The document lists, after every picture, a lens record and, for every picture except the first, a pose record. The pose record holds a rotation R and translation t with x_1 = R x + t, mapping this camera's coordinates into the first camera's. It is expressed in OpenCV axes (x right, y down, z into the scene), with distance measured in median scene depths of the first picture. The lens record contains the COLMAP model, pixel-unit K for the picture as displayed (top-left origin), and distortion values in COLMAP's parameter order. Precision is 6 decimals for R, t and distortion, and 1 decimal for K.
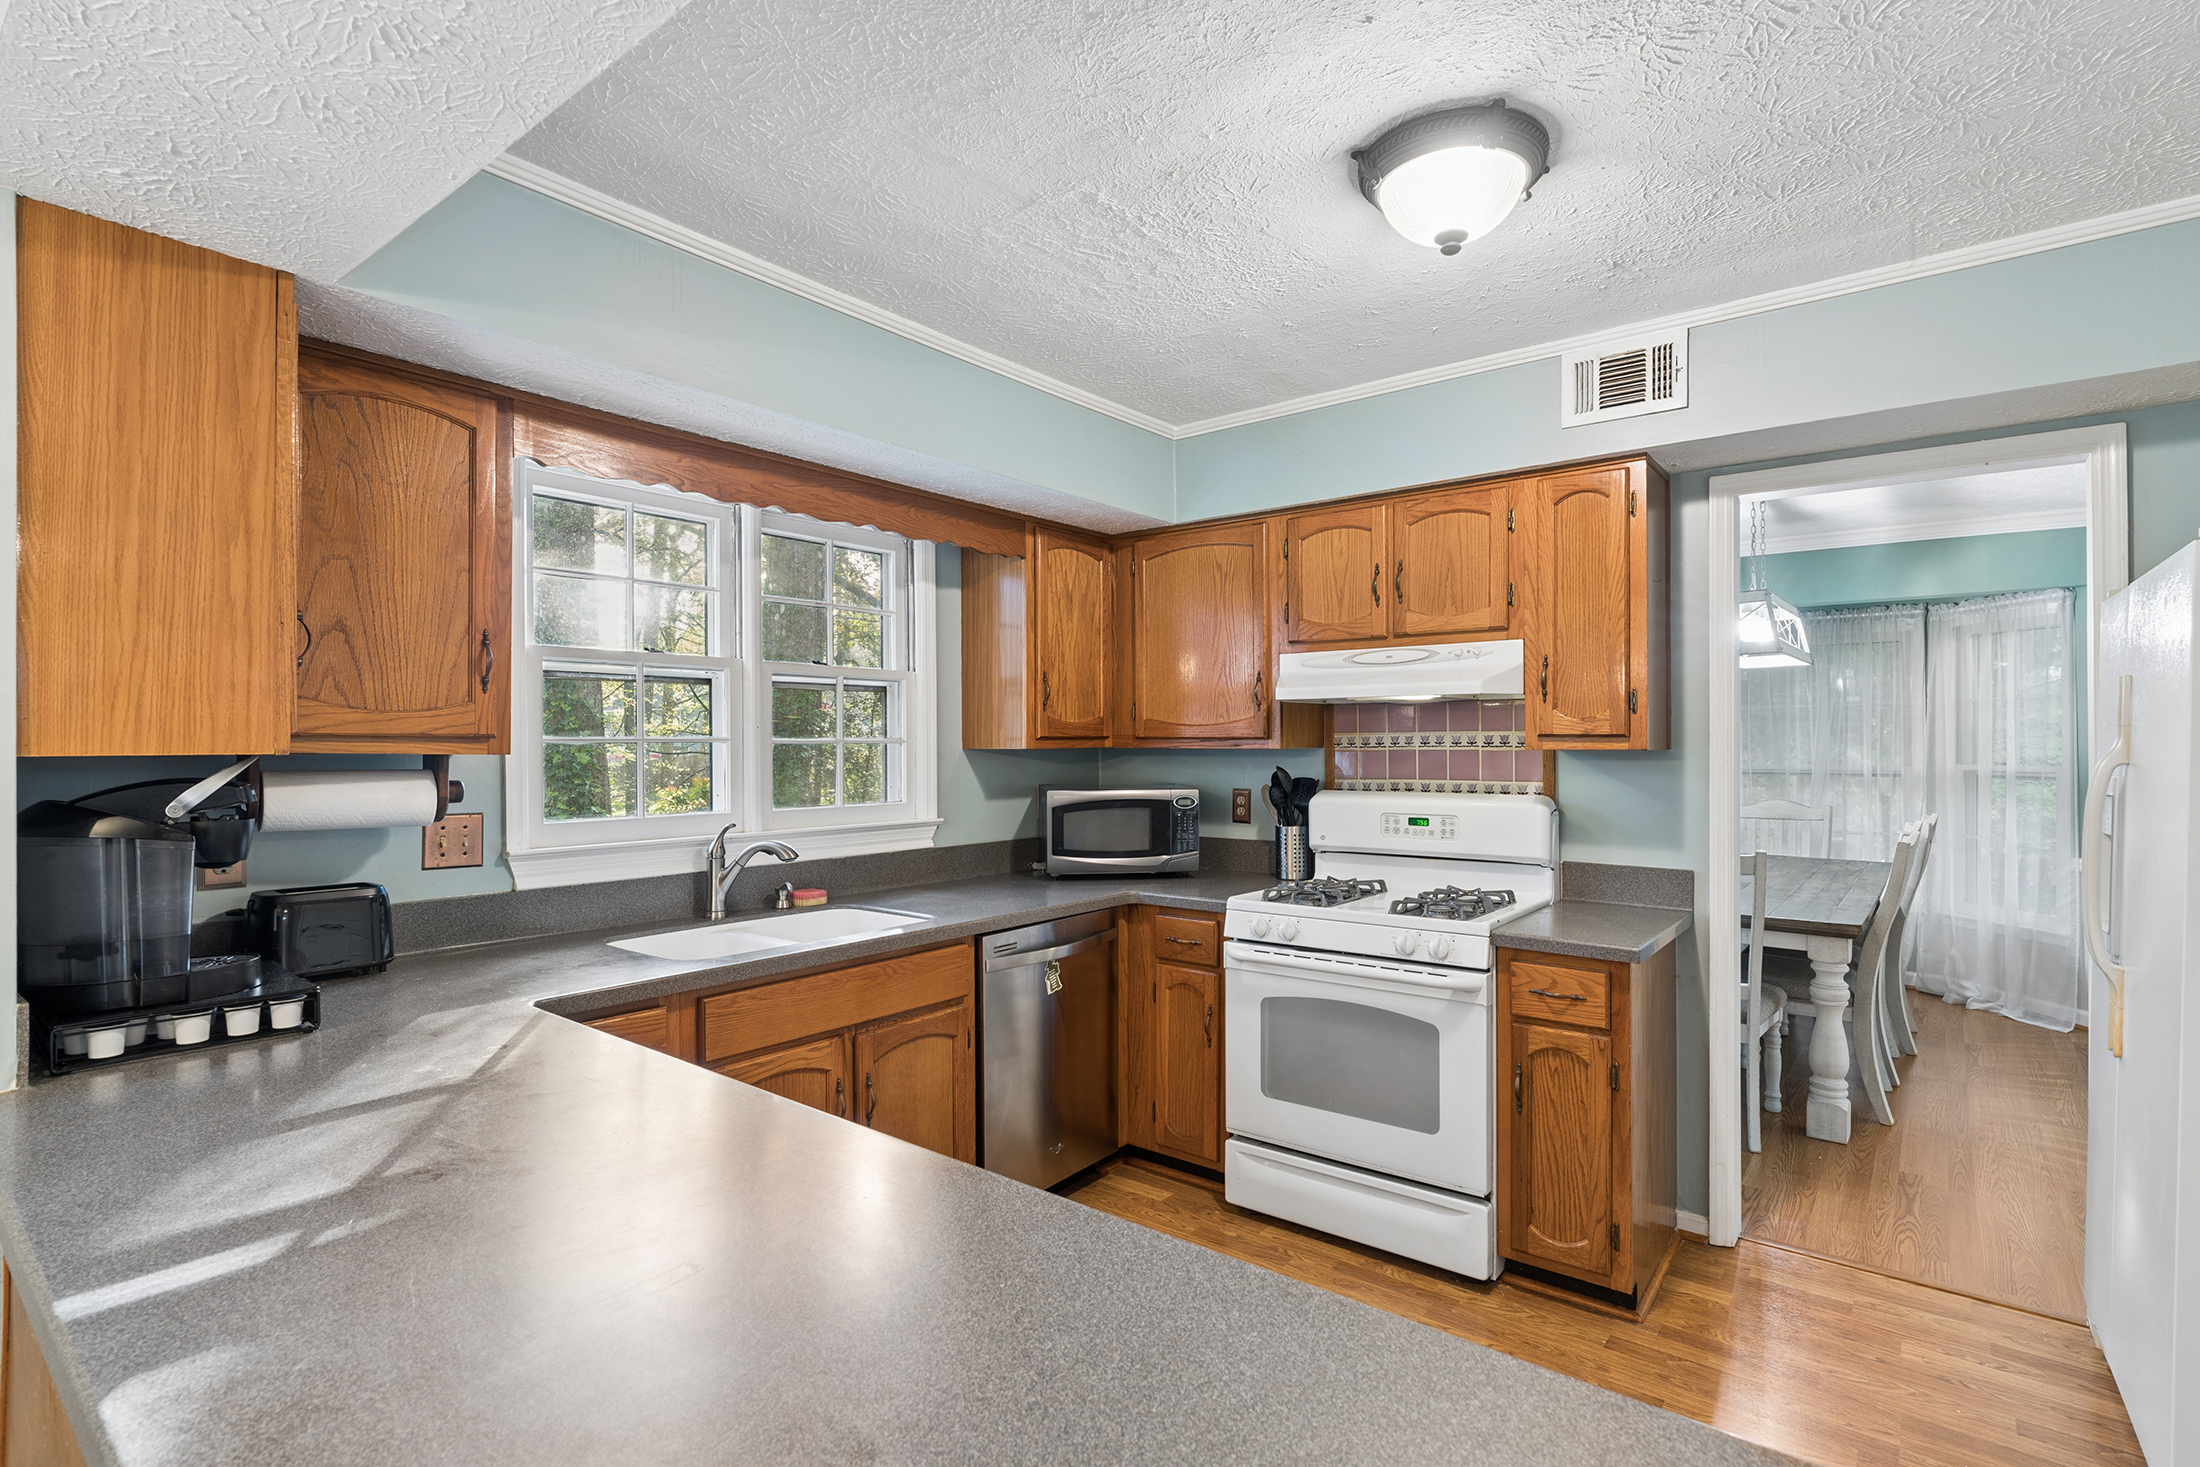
lens RADIAL K [[1057.9, 0, 1101.7], [0, 1057.9, 743.6], [0, 0, 1]] dist [-0.002131, 0.000026]
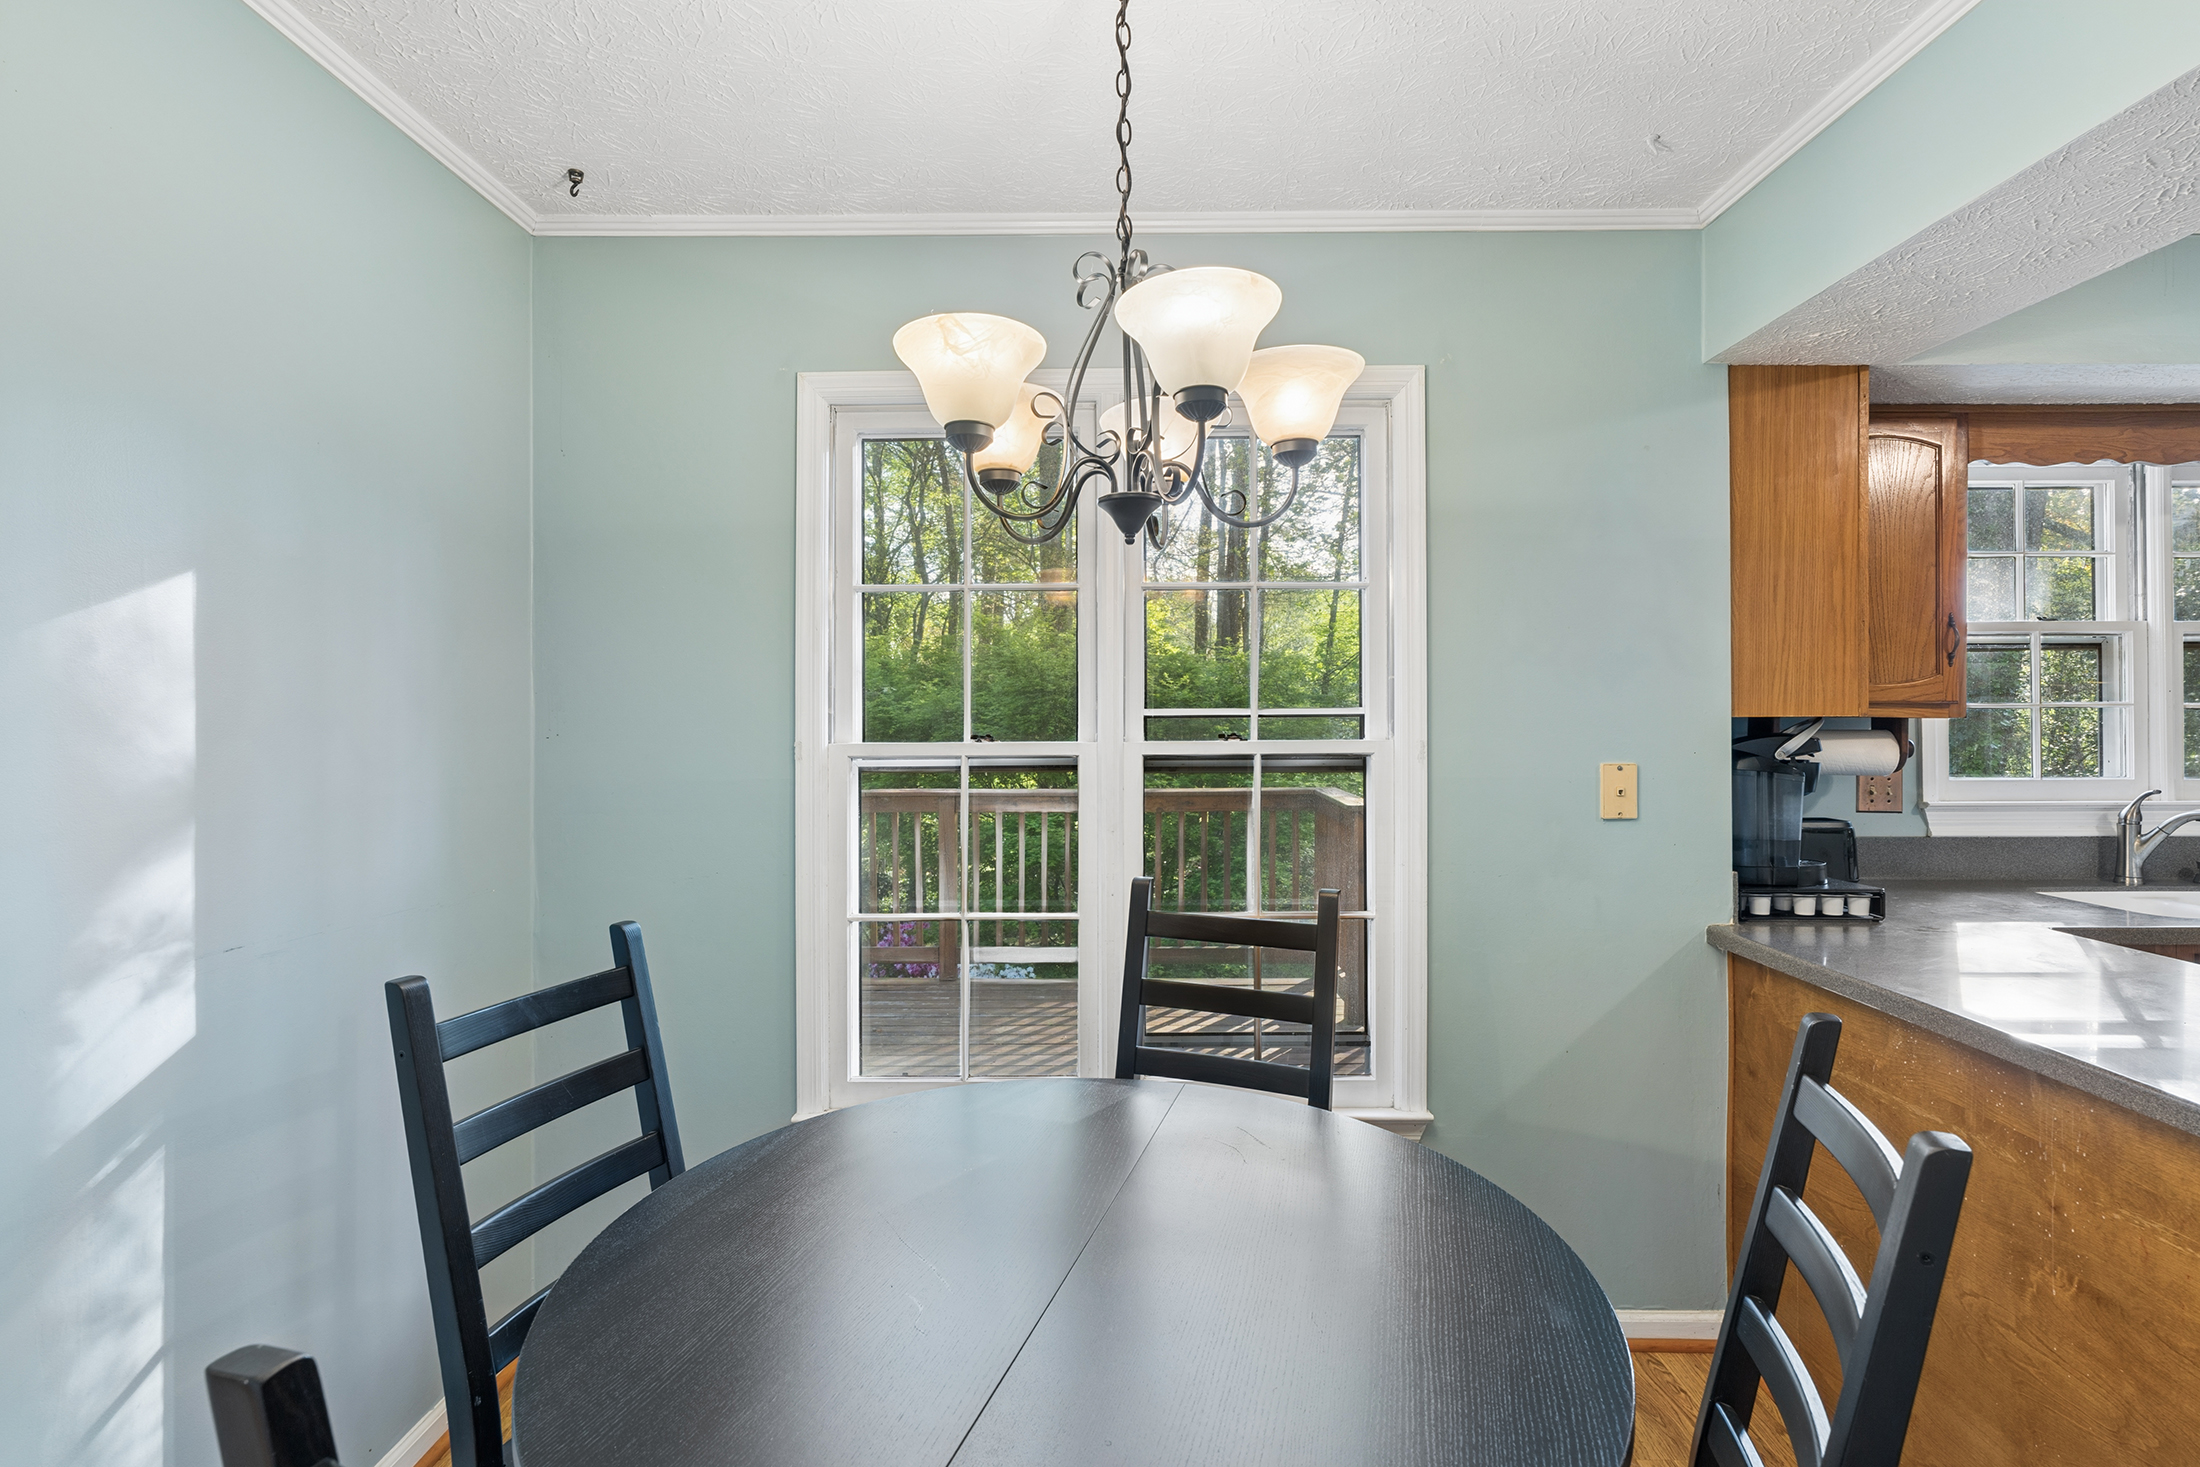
lens RADIAL K [[1063.5, 0, 1105.9], [0, 1063.5, 713.9], [0, 0, 1]] dist [-0.002291, -0.000293]
pose [[0.616323, -0.001451, -0.787492, -0.159906], [0.002653, 0.999996, 0.000233, 0.002208], [0.787489, -0.002233, 0.616325, -0.342689]]
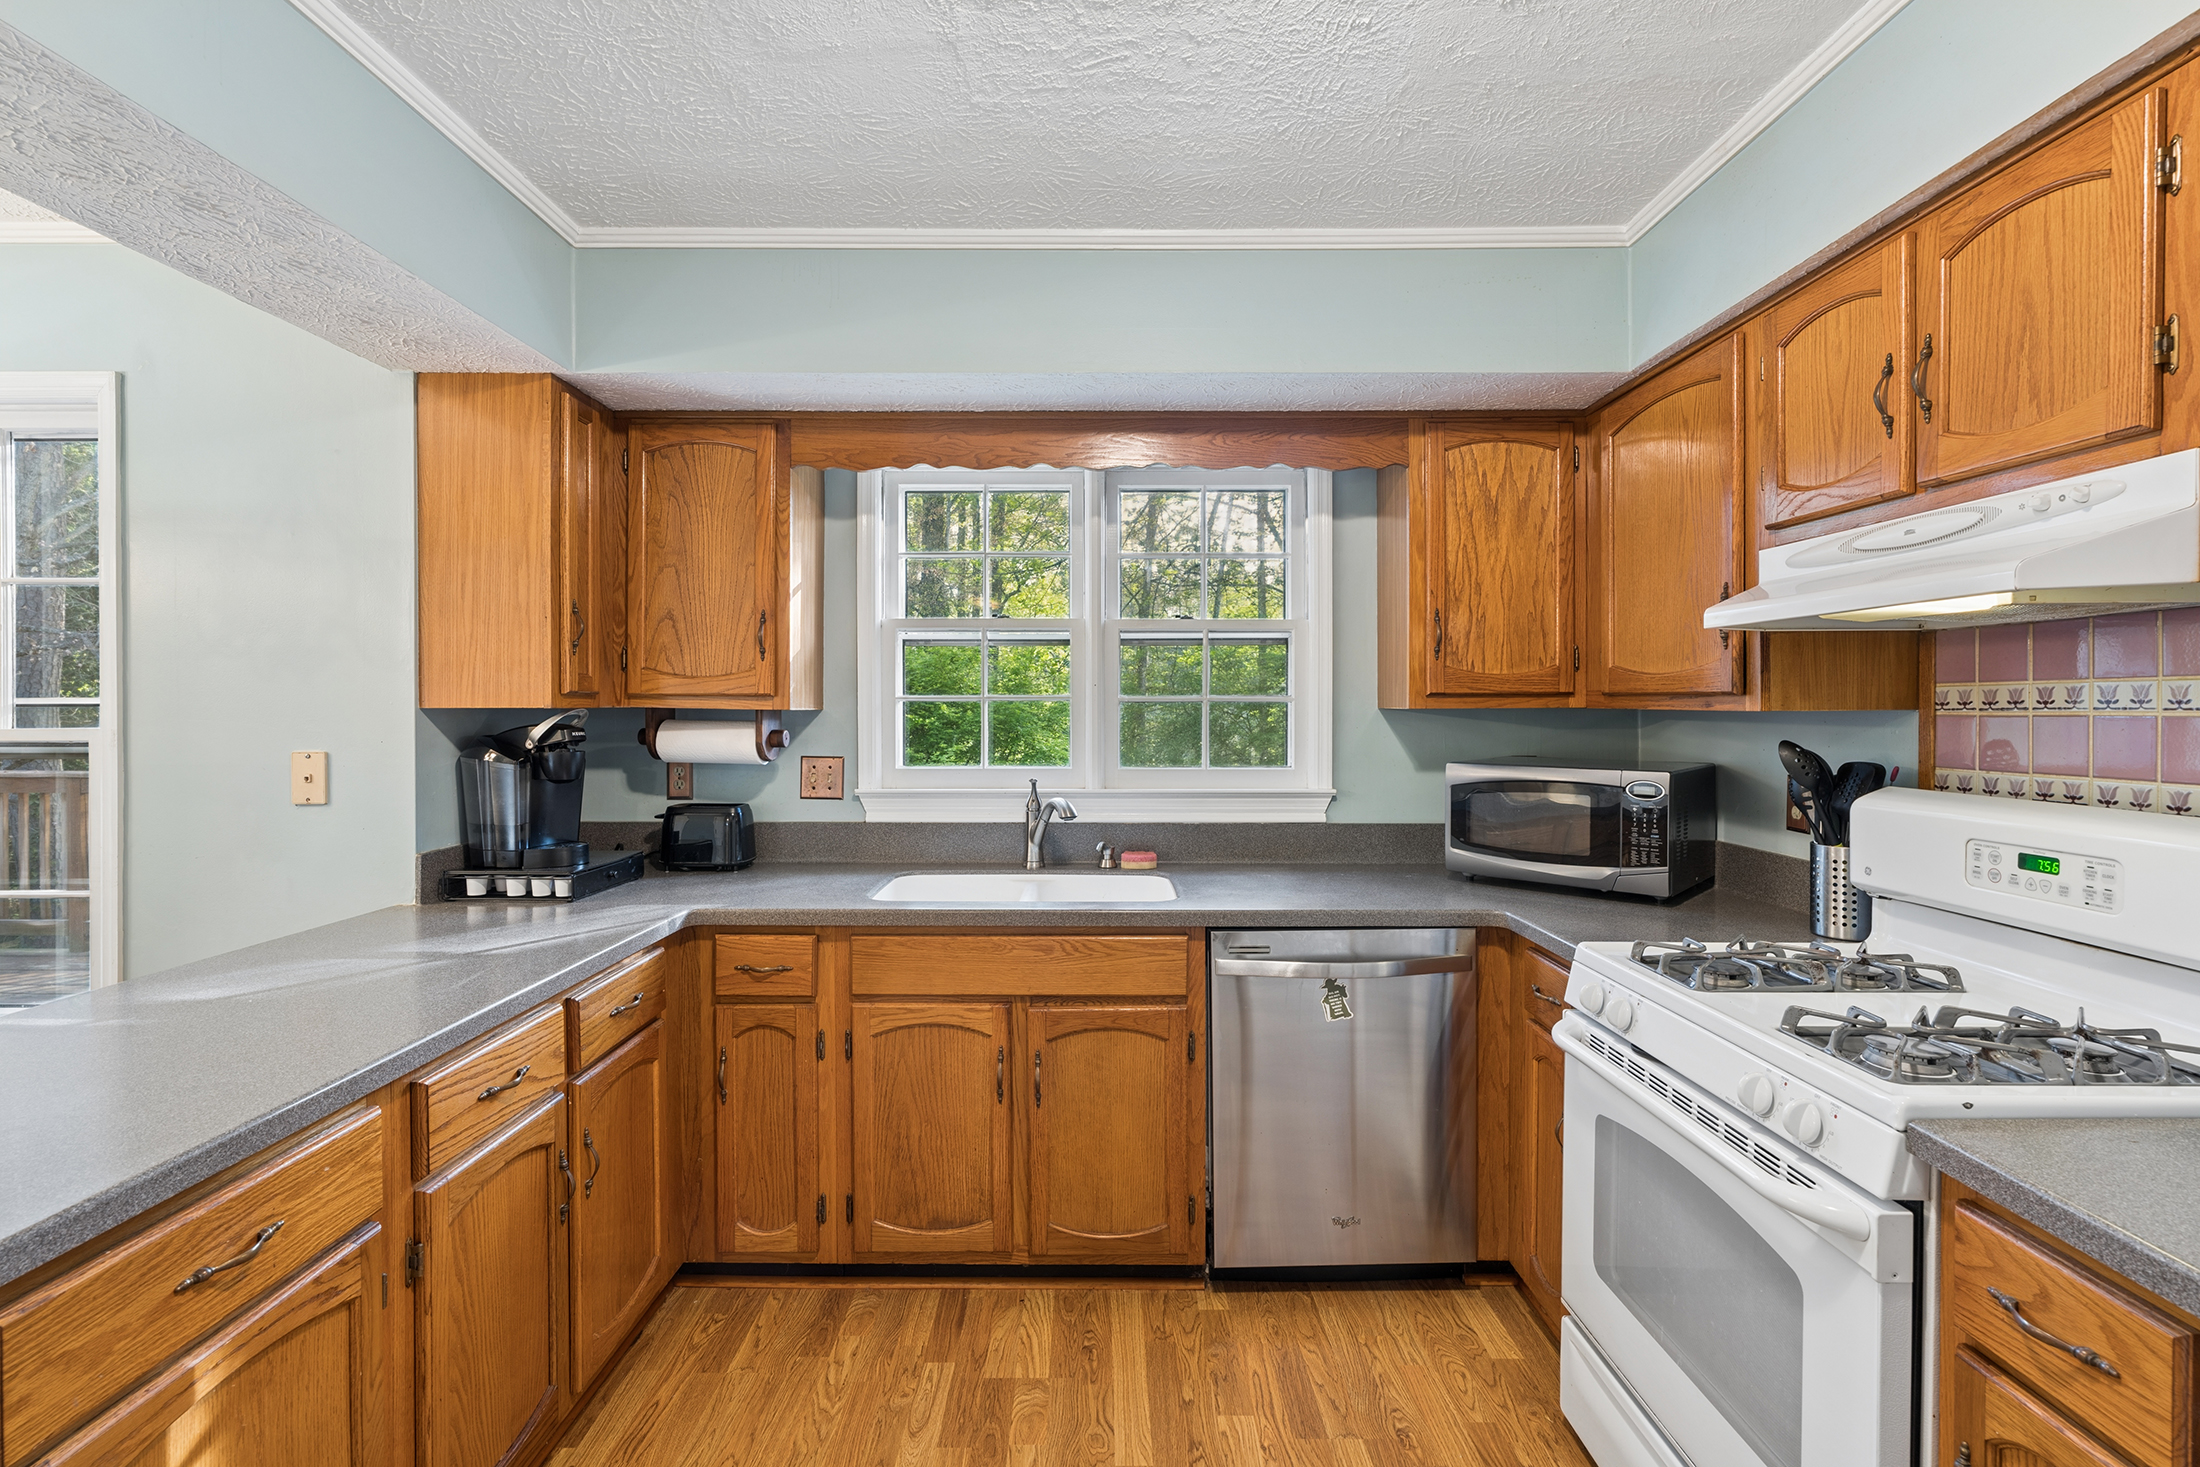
lens RADIAL K [[1000.1, 0, 1098.9], [0, 1000.1, 717.9], [0, 0, 1]] dist [-0.002359, 0.000970]
pose [[0.618718, 0.013130, -0.785503, 0.419600], [-0.001939, 0.999883, 0.015187, 0.001004], [0.785611, -0.007873, 0.618671, 0.404914]]
